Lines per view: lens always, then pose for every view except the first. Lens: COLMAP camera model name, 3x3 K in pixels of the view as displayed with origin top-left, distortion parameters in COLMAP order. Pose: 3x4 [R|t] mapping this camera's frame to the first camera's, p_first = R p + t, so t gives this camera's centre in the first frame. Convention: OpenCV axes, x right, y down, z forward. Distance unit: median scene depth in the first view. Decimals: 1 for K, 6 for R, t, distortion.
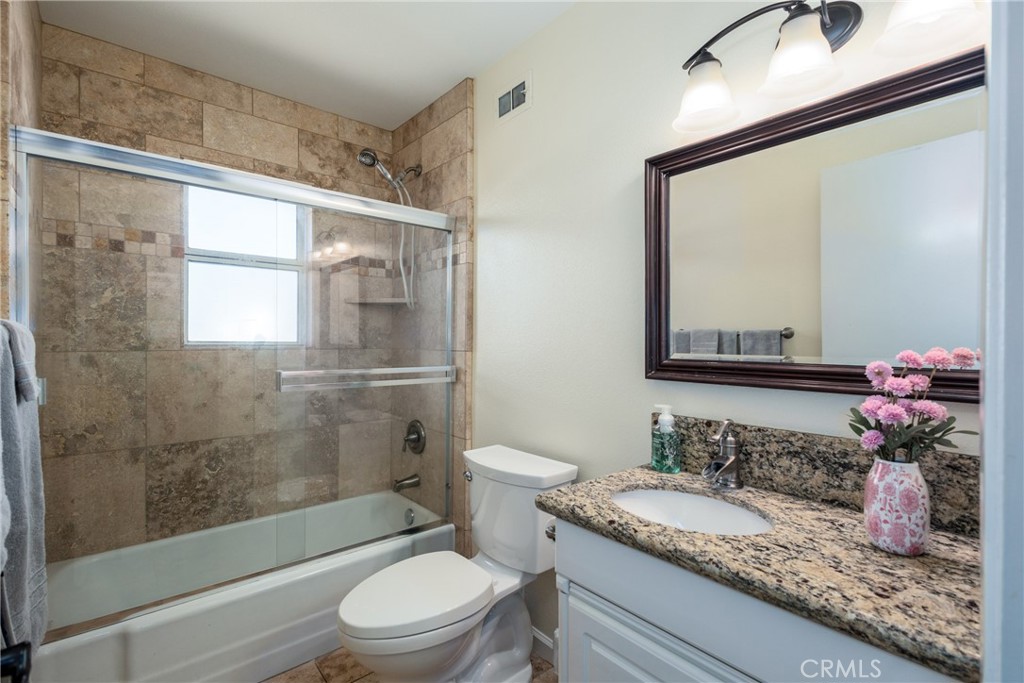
lens RADIAL K [[469.1, 0, 517.7], [0, 469.1, 343.2], [0, 0, 1]] dist [0.007878, -0.001941]
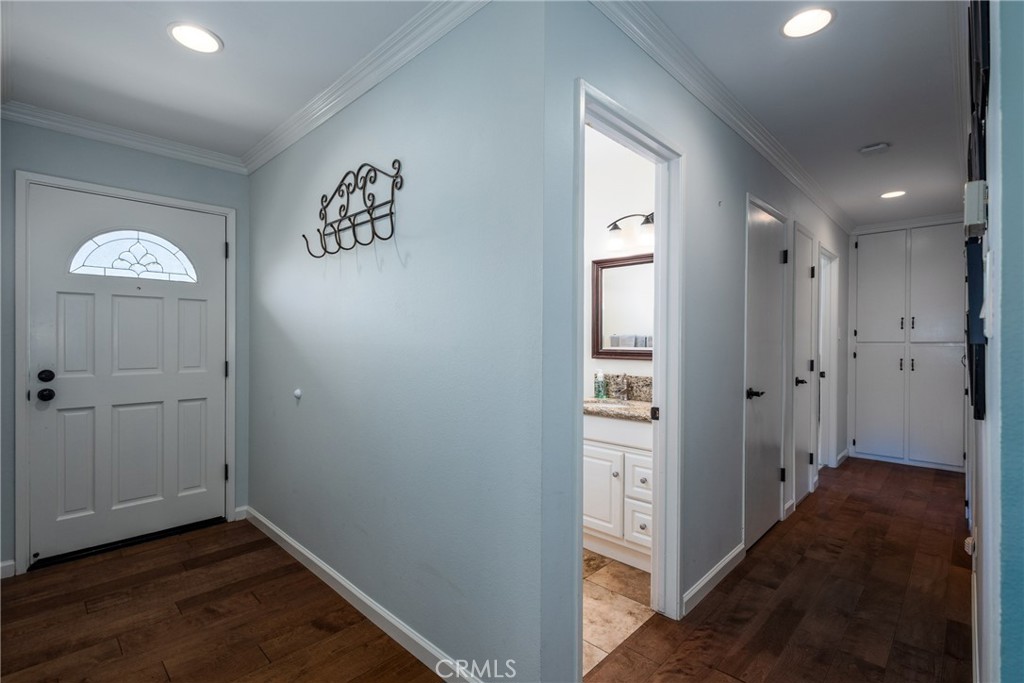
lens RADIAL K [[469.1, 0, 511.8], [0, 469.1, 344.8], [0, 0, 1]] dist [0.007878, -0.001941]
pose [[0.996233, 0.000616, 0.086714, -0.321307], [-0.000710, 0.999999, 0.001053, 0.008820], [-0.086714, -0.001111, 0.996233, -1.272958]]
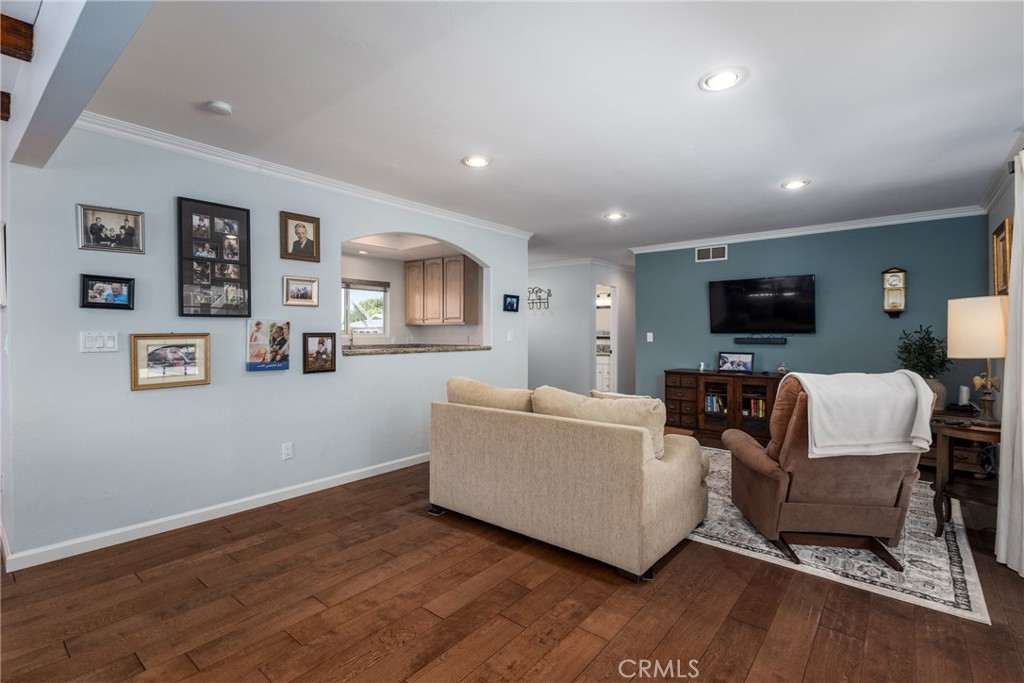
lens RADIAL K [[469.1, 0, 508.3], [0, 469.1, 338.1], [0, 0, 1]] dist [0.007878, -0.001941]
pose [[0.986983, -0.004377, 0.160763, -2.124829], [0.003208, 0.999967, 0.007527, 0.016555], [-0.160790, -0.006913, 0.986964, -5.865945]]
